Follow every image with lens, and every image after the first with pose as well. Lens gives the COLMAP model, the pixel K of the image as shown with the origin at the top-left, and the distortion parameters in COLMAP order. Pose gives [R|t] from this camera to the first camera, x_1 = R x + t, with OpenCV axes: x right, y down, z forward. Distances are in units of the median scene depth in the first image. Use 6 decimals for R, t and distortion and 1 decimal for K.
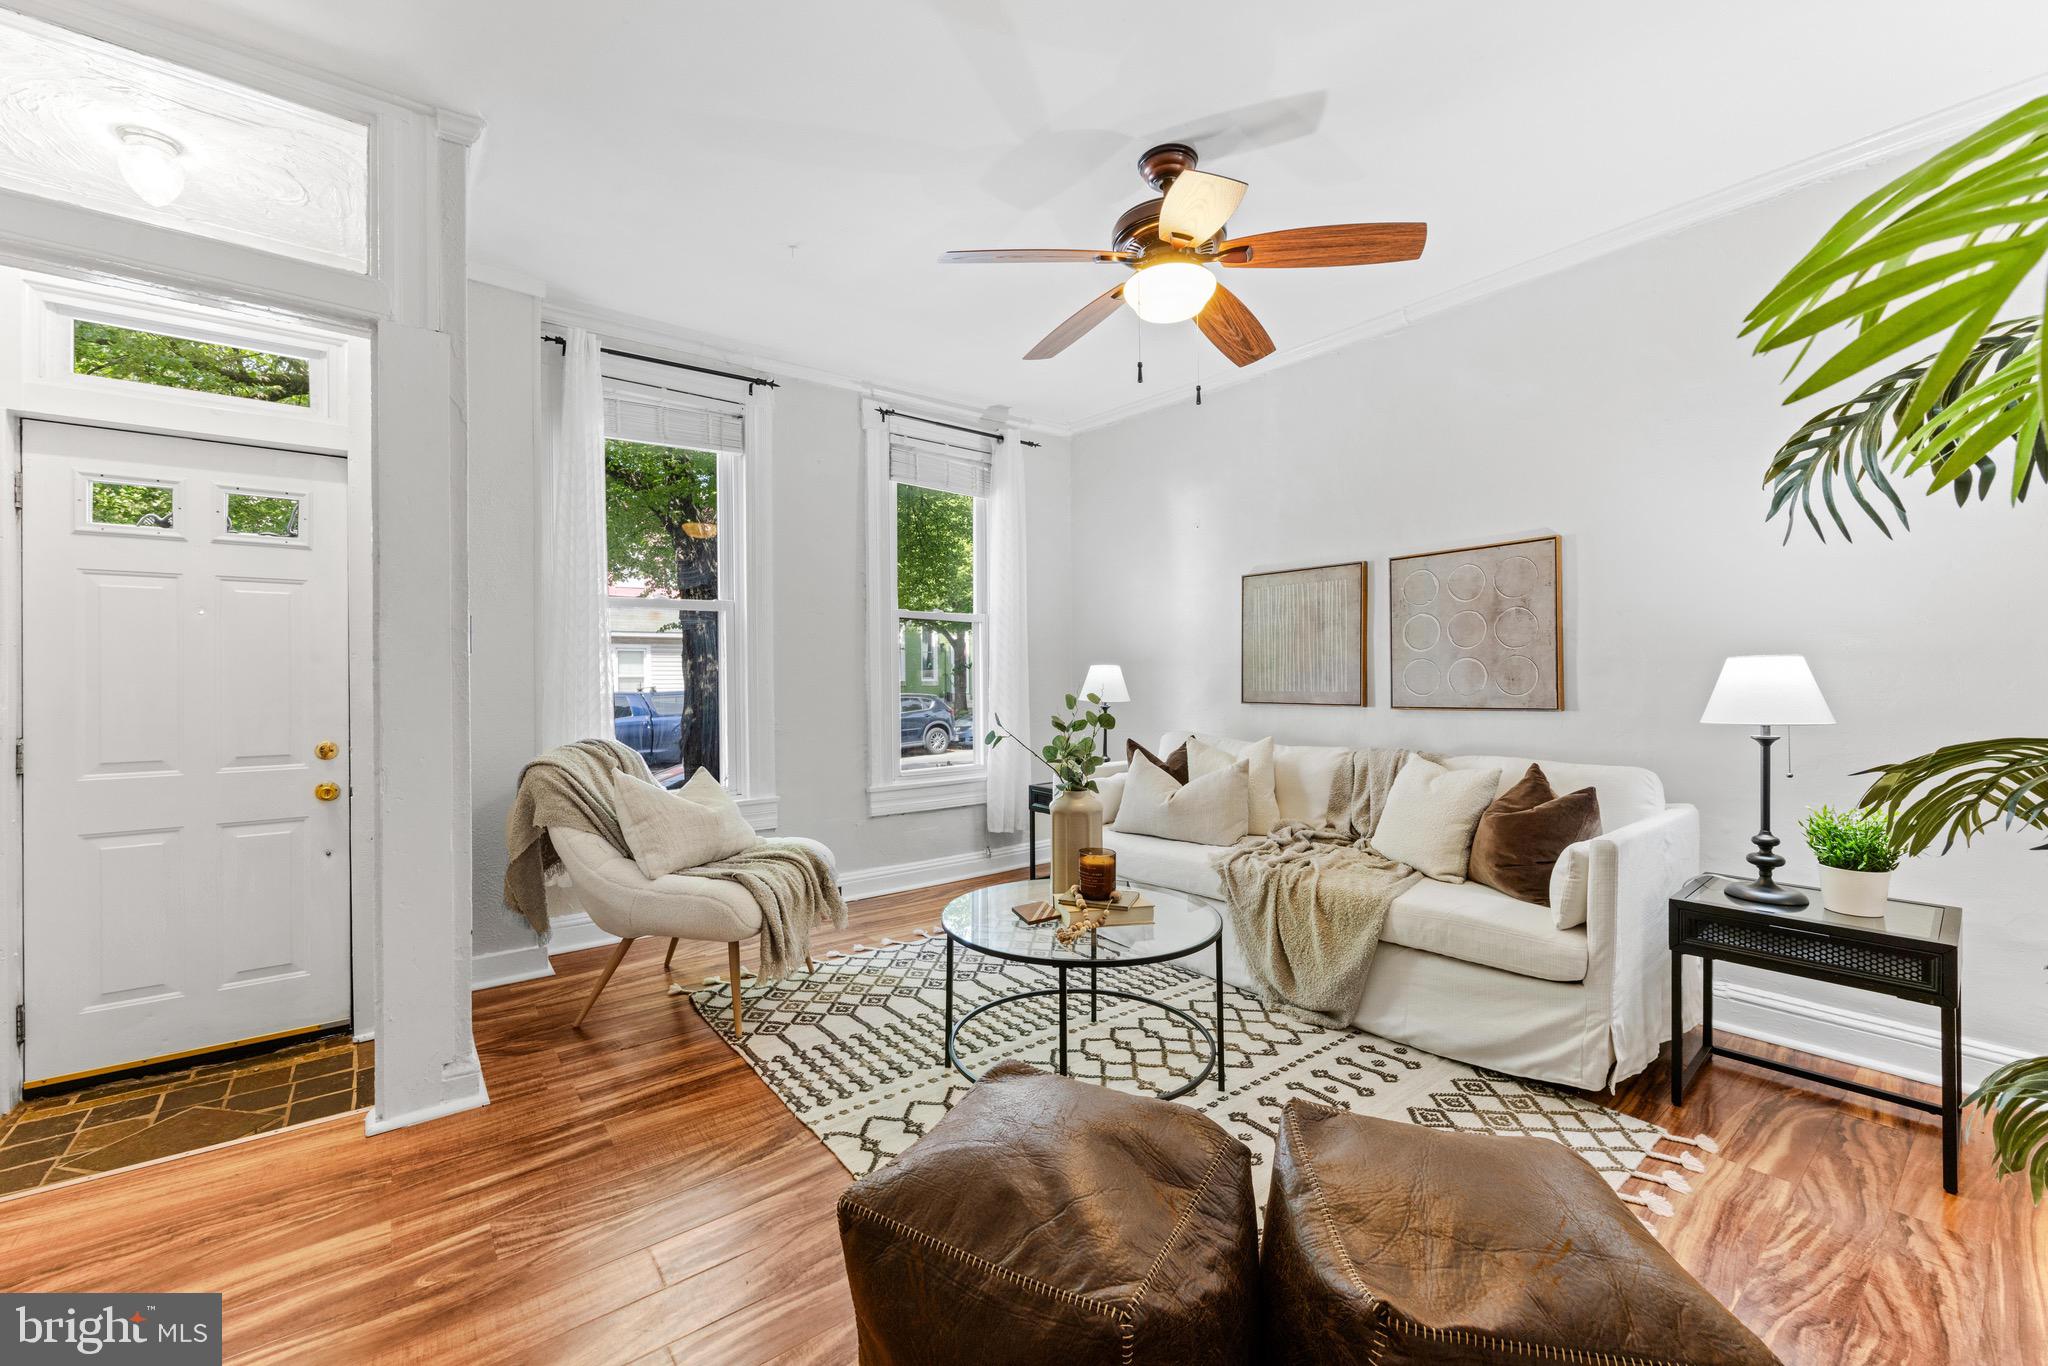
lens RADIAL K [[818.8, 0, 1023.7], [0, 818.8, 679.9], [0, 0, 1]] dist [-0.002204, -0.000233]
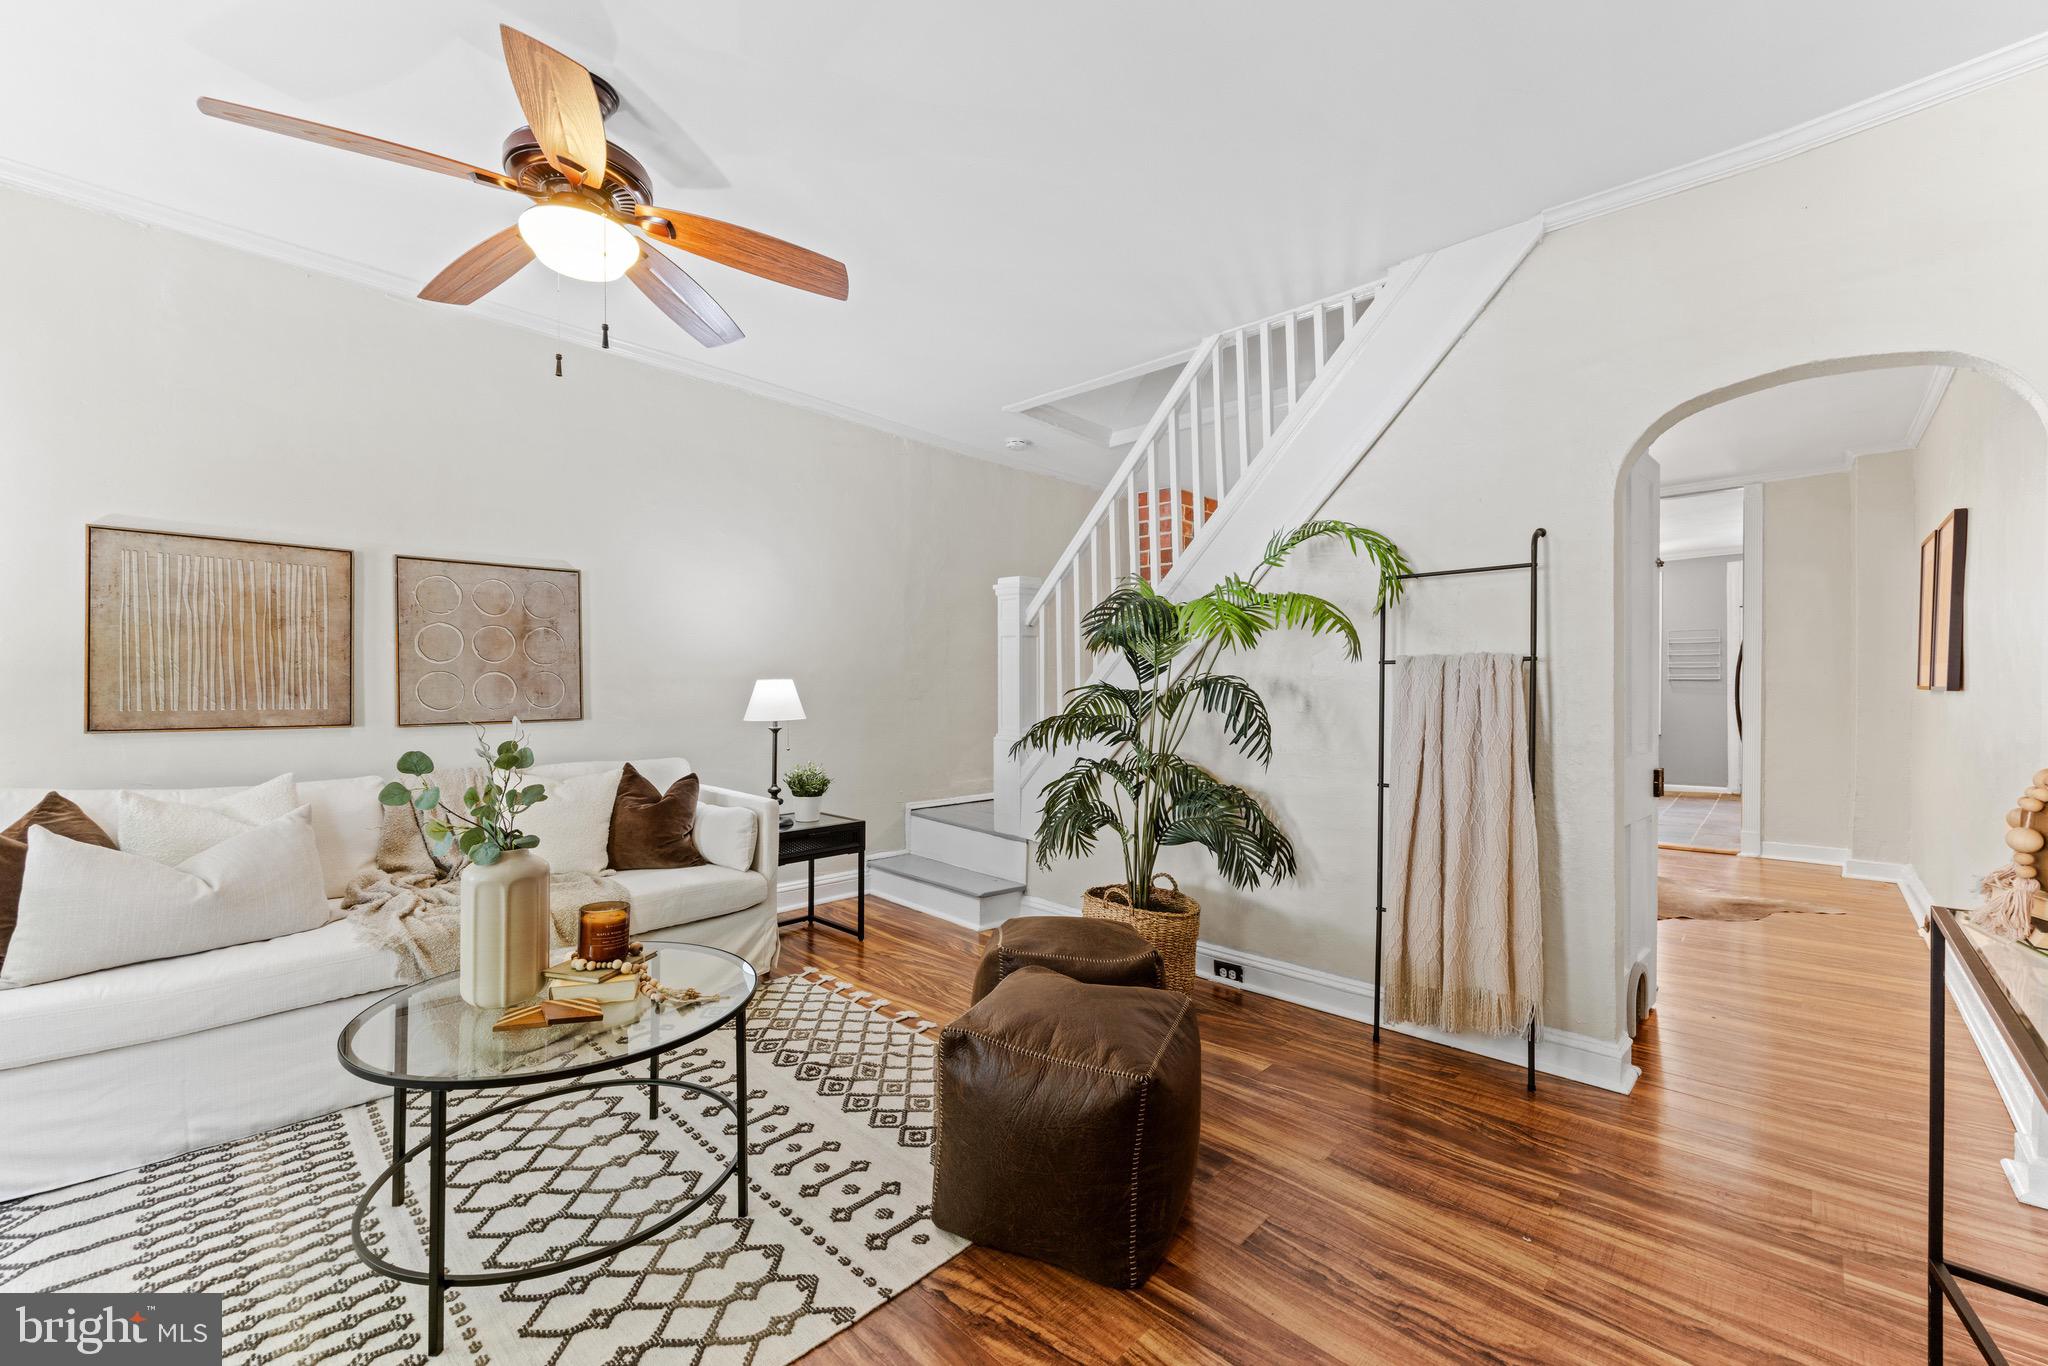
lens RADIAL K [[818.8, 0, 1020.0], [0, 818.8, 693.4], [0, 0, 1]] dist [-0.002204, -0.000233]
pose [[-0.139794, -0.000620, 0.990180, -0.560955], [0.001287, 0.999999, 0.000808, -0.000914], [-0.990180, 0.001387, -0.139793, 0.510178]]
